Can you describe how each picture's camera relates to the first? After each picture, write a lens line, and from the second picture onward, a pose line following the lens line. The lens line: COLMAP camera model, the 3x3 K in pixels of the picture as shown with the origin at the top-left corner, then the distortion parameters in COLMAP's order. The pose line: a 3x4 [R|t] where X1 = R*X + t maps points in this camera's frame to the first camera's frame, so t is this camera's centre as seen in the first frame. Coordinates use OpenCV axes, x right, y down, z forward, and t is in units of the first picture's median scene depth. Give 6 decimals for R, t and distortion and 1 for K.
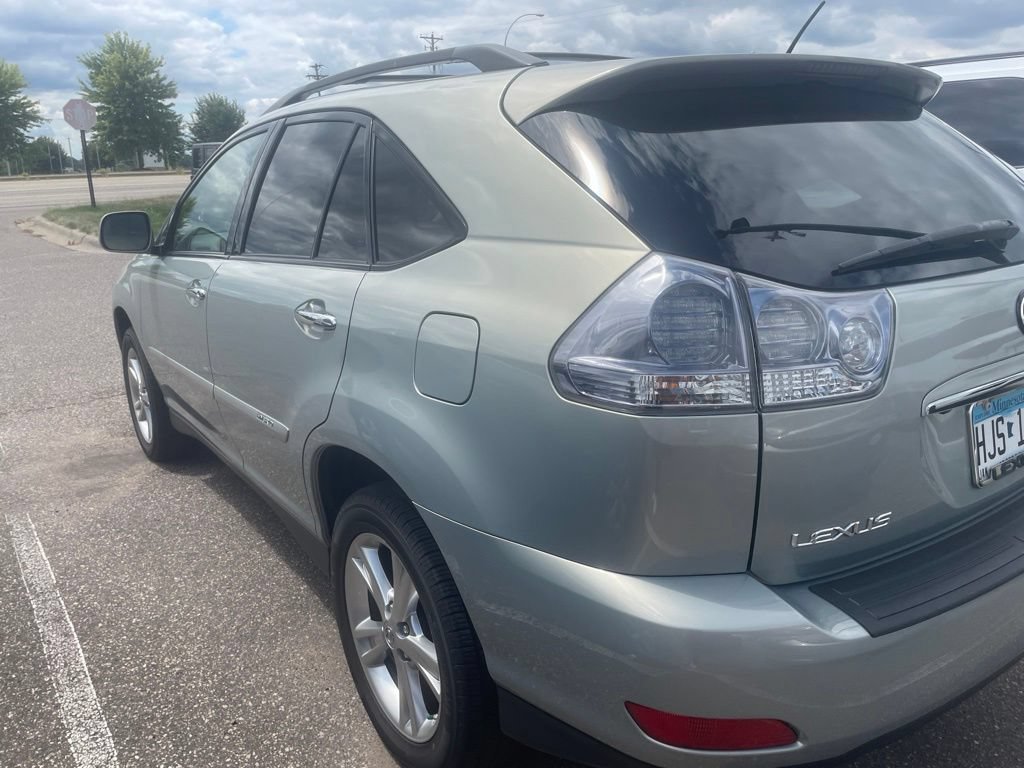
lens RADIAL K [[771.7, 0, 508.8], [0, 771.7, 383.7], [0, 0, 1]] dist [0.086908, -0.113884]
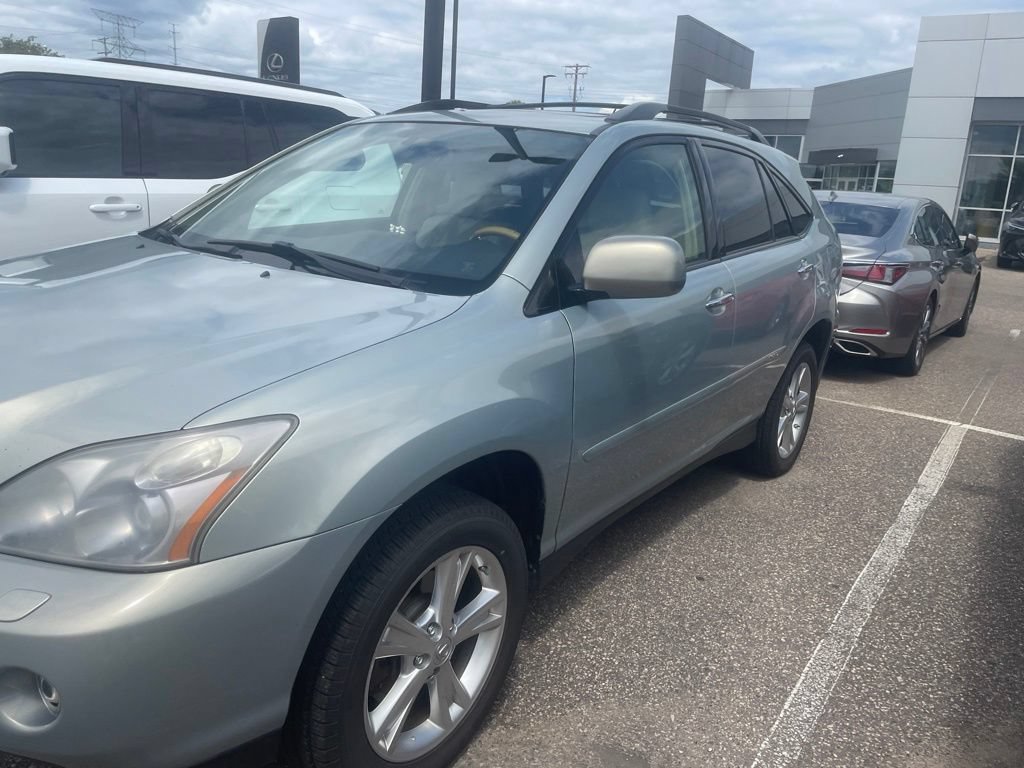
lens RADIAL K [[771.7, 0, 498.0], [0, 771.7, 378.1], [0, 0, 1]] dist [0.086908, -0.113884]
pose [[-0.301607, -0.239931, 0.922749, -0.780921], [0.194526, 0.931975, 0.305913, -0.237944], [-0.933377, 0.271764, -0.234417, 0.943296]]
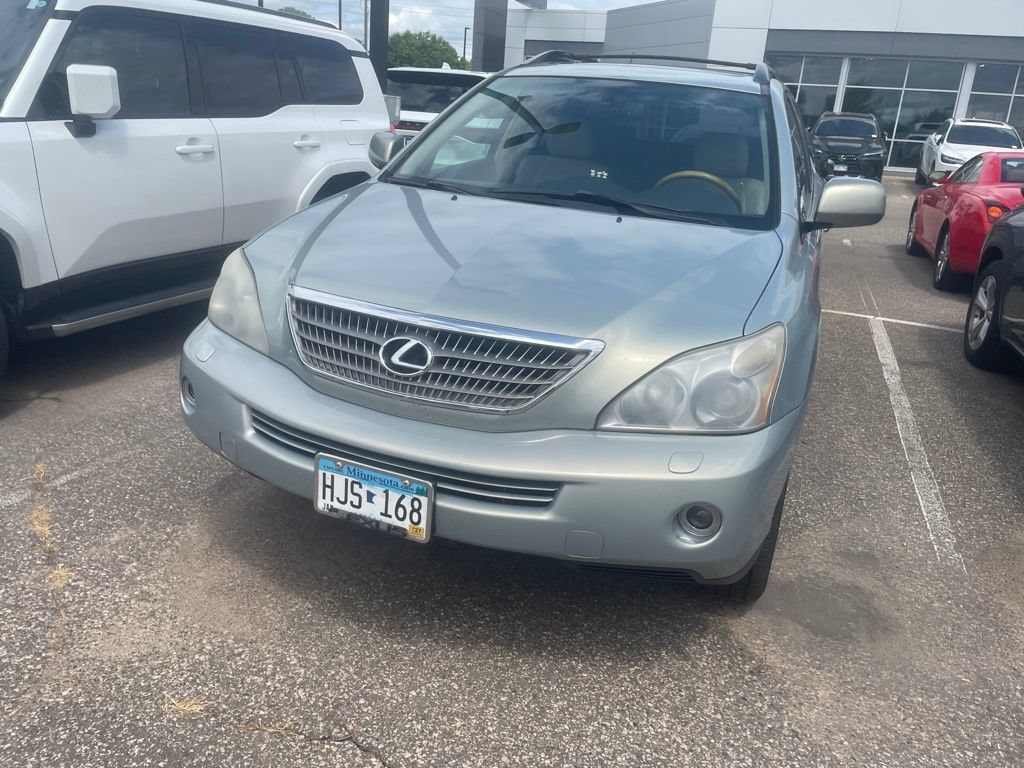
lens RADIAL K [[771.7, 0, 500.0], [0, 771.7, 379.6], [0, 0, 1]] dist [0.086908, -0.113884]
pose [[-0.541186, -0.293897, 0.787872, -0.741912], [0.161752, 0.883056, 0.440510, -0.337732], [-0.825200, 0.365837, -0.430359, 1.290259]]
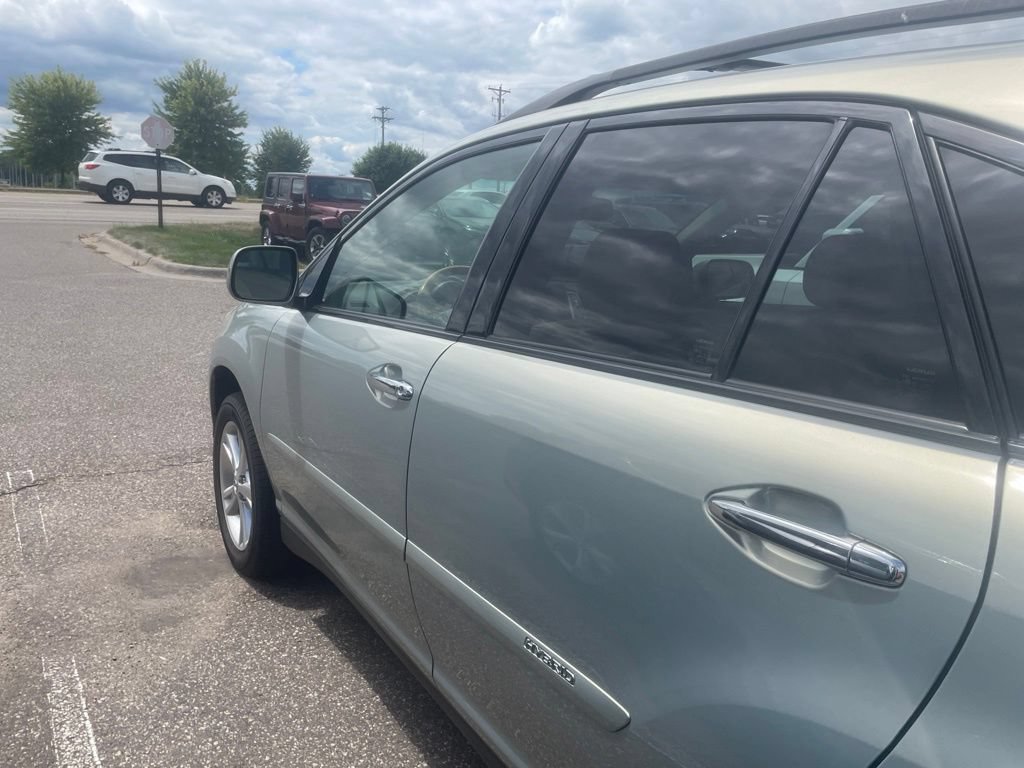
lens RADIAL K [[771.7, 0, 515.7], [0, 771.7, 388.1], [0, 0, 1]] dist [0.086908, -0.113884]
pose [[0.995411, 0.090058, -0.032348, -0.171967], [-0.091794, 0.994149, -0.056938, -0.054234], [0.027031, 0.059646, 0.997854, 0.233888]]
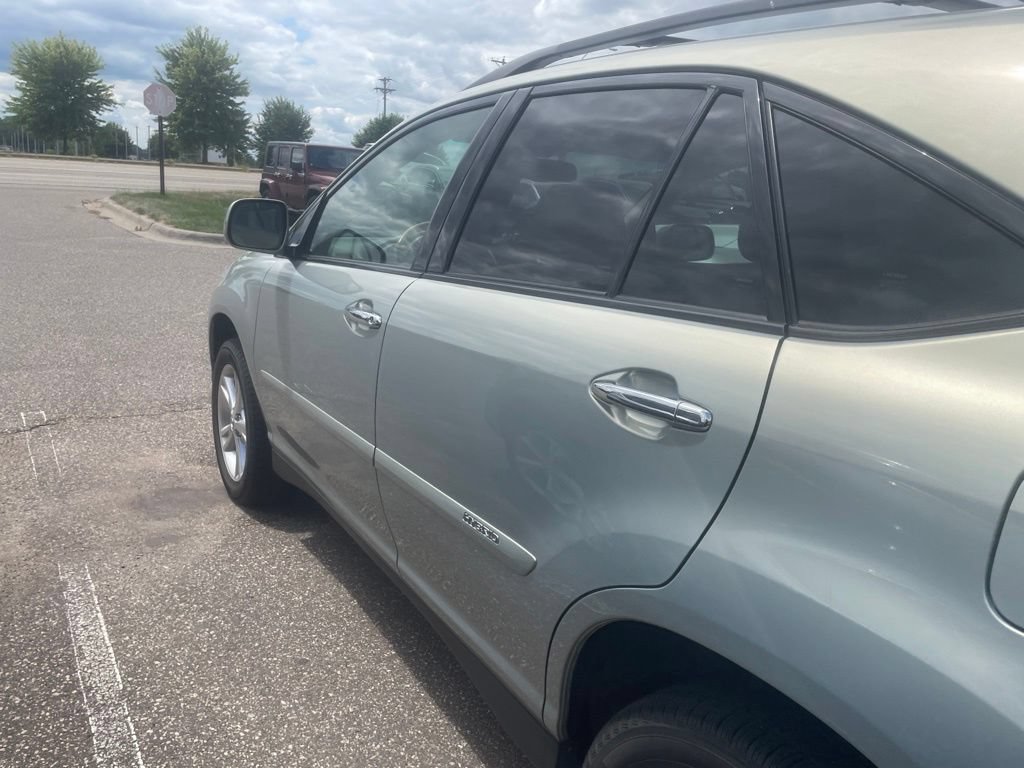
lens RADIAL K [[771.7, 0, 506.2], [0, 771.7, 385.6], [0, 0, 1]] dist [0.086908, -0.113884]
pose [[0.993287, 0.108602, -0.039841, -0.142934], [-0.109768, 0.993553, -0.028353, -0.029120], [0.036505, 0.032536, 0.998804, 0.174818]]
